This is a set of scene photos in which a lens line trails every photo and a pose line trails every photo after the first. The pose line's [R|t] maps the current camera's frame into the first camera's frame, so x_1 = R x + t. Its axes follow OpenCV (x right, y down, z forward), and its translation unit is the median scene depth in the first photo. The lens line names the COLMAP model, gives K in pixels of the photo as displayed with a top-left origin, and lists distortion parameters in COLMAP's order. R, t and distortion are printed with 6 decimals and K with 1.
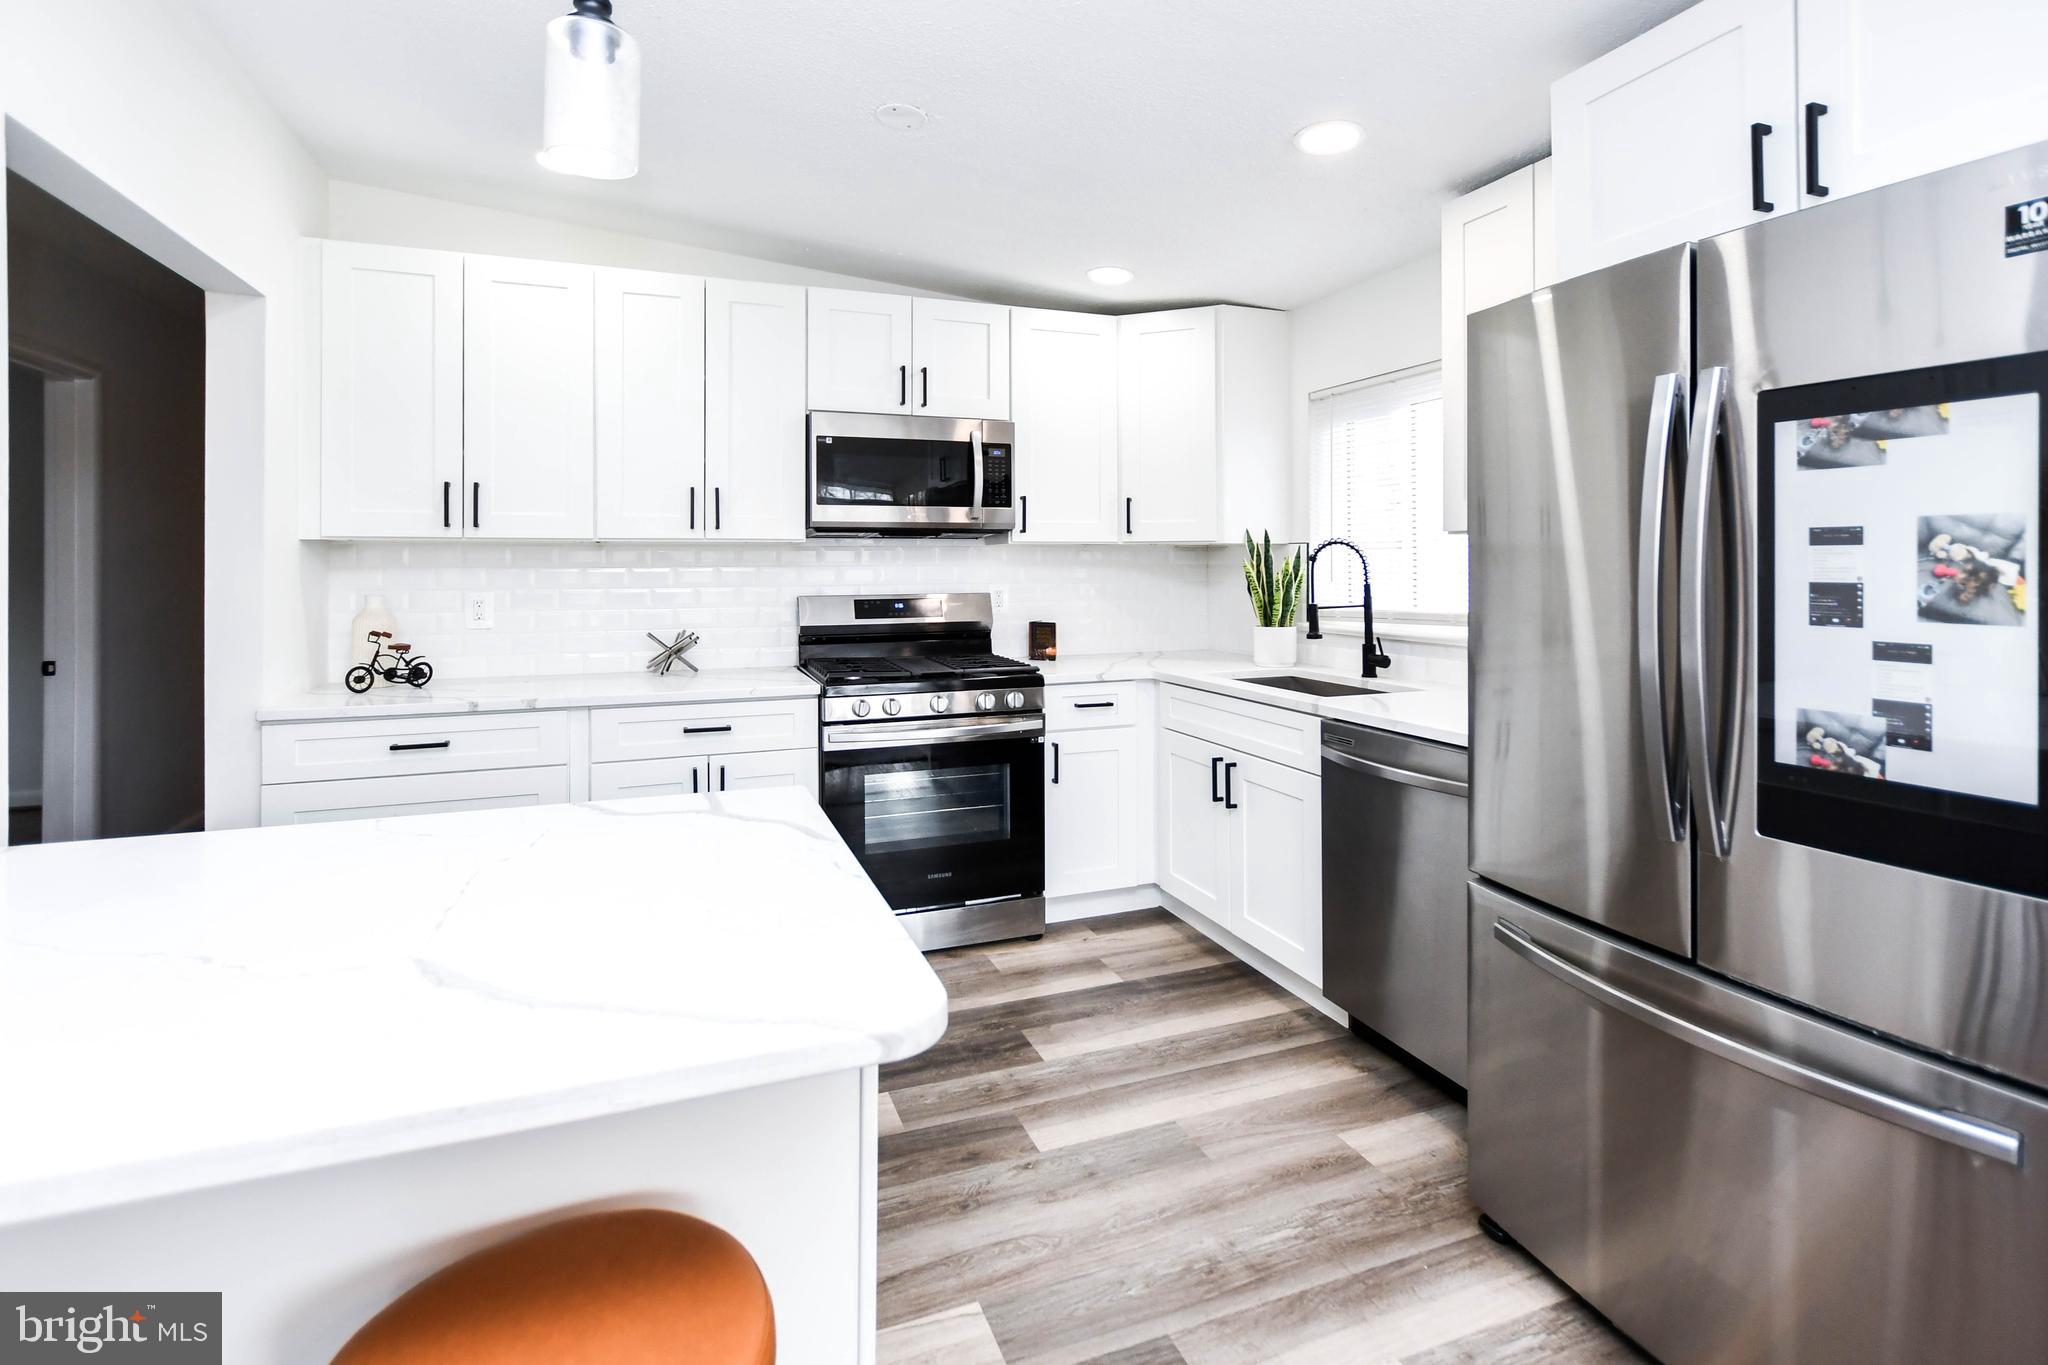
lens RADIAL K [[978.7, 0, 1025.6], [0, 978.7, 566.2], [0, 0, 1]] dist [-0.006114, 0.000543]
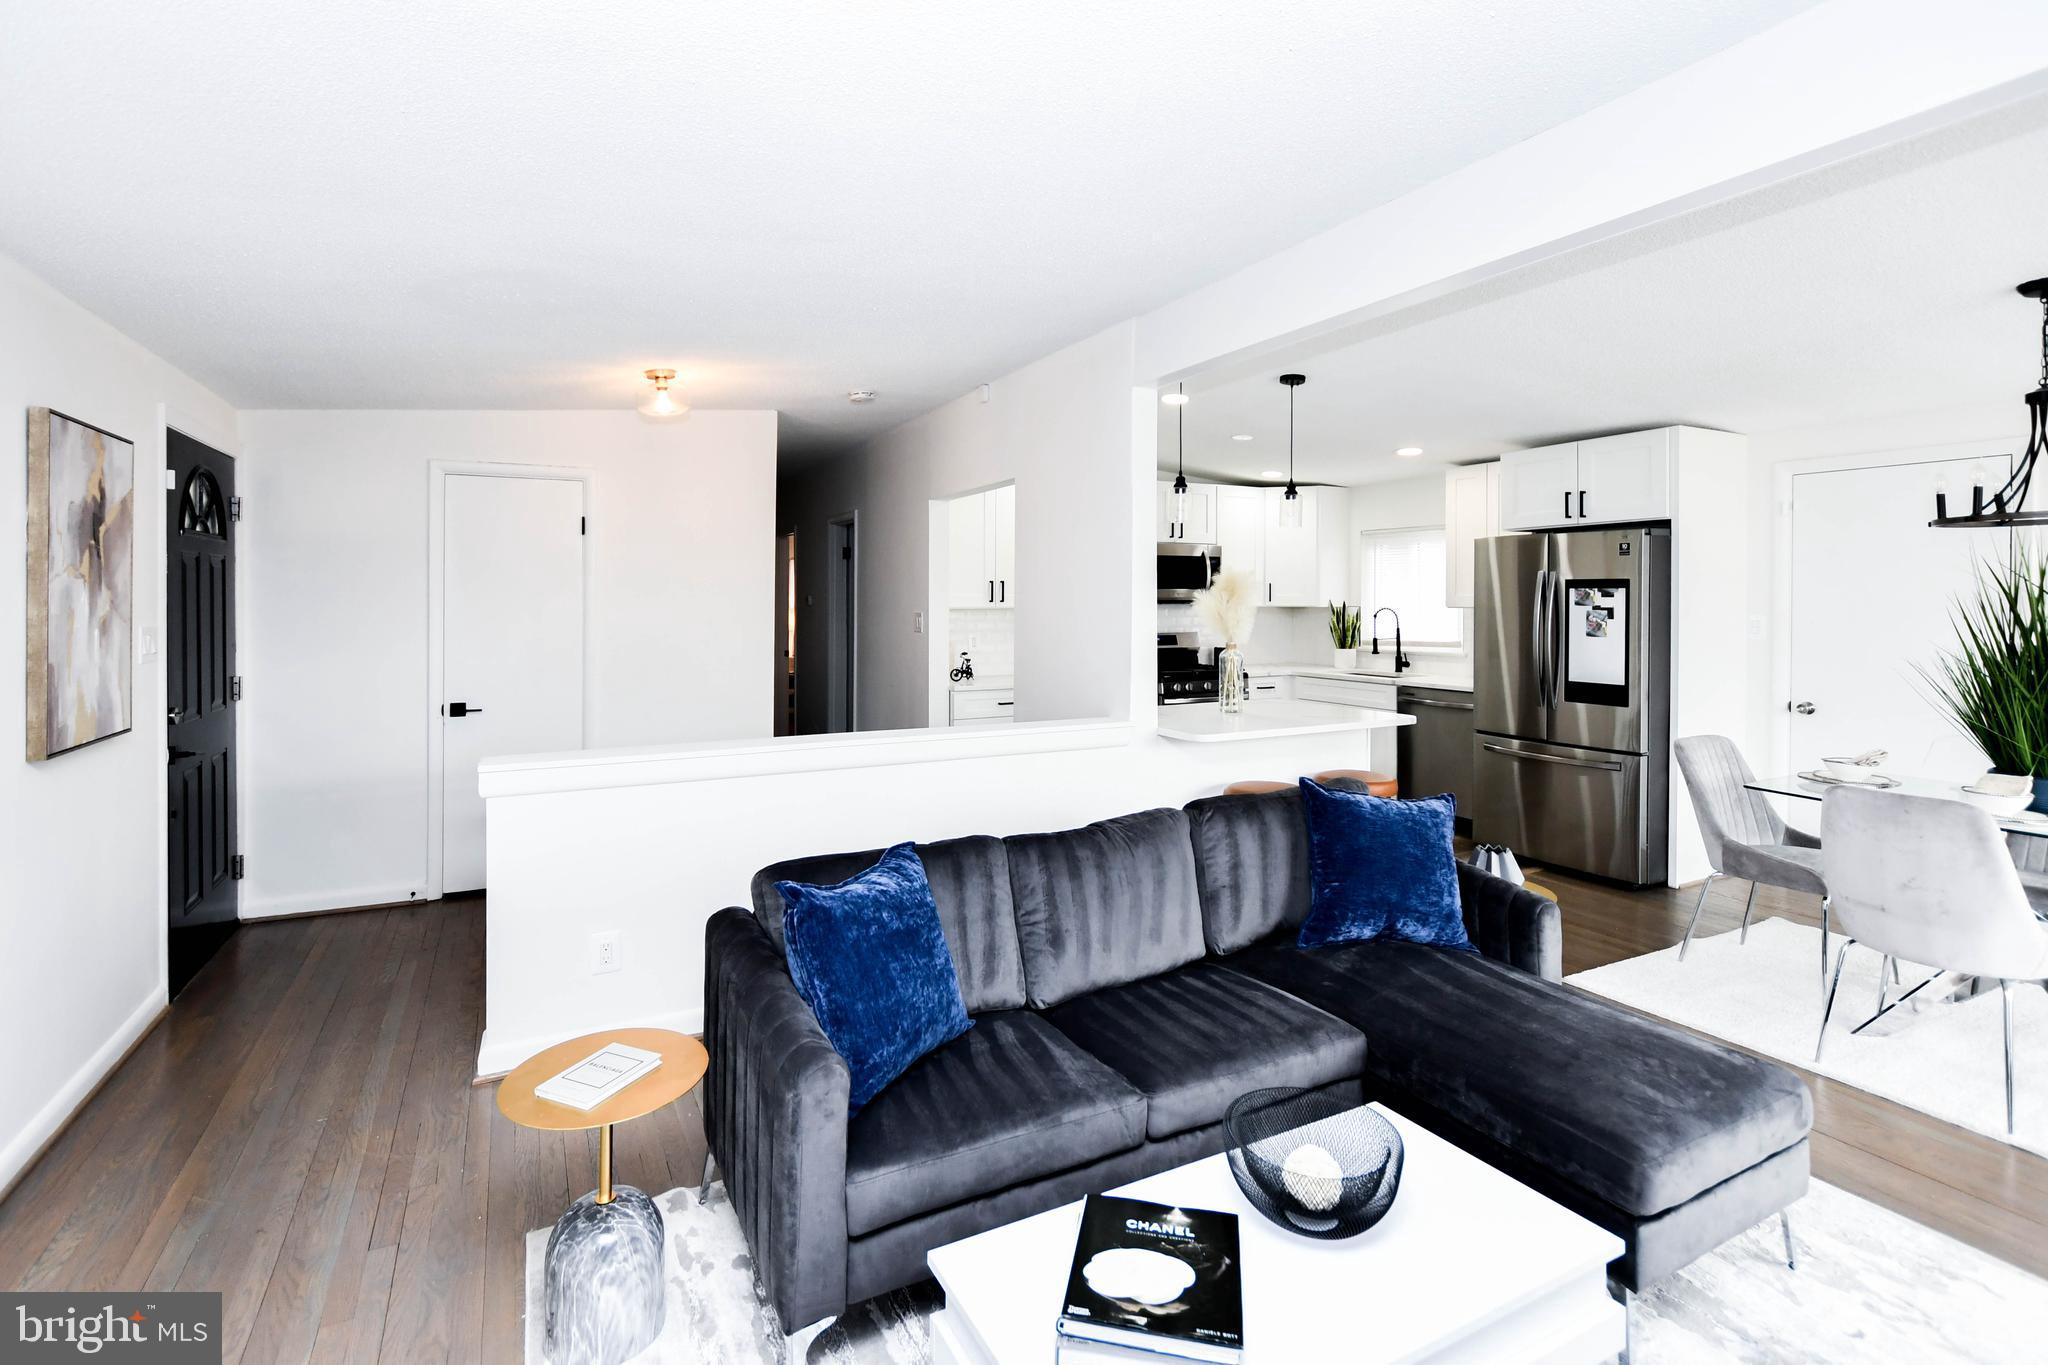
lens RADIAL K [[978.7, 0, 1010.7], [0, 978.7, 591.1], [0, 0, 1]] dist [-0.006114, 0.000543]
pose [[0.993541, 0.000069, 0.113471, -0.731681], [0.000340, 0.999994, -0.003587, -0.055221], [-0.113470, 0.003603, 0.993535, -1.014878]]
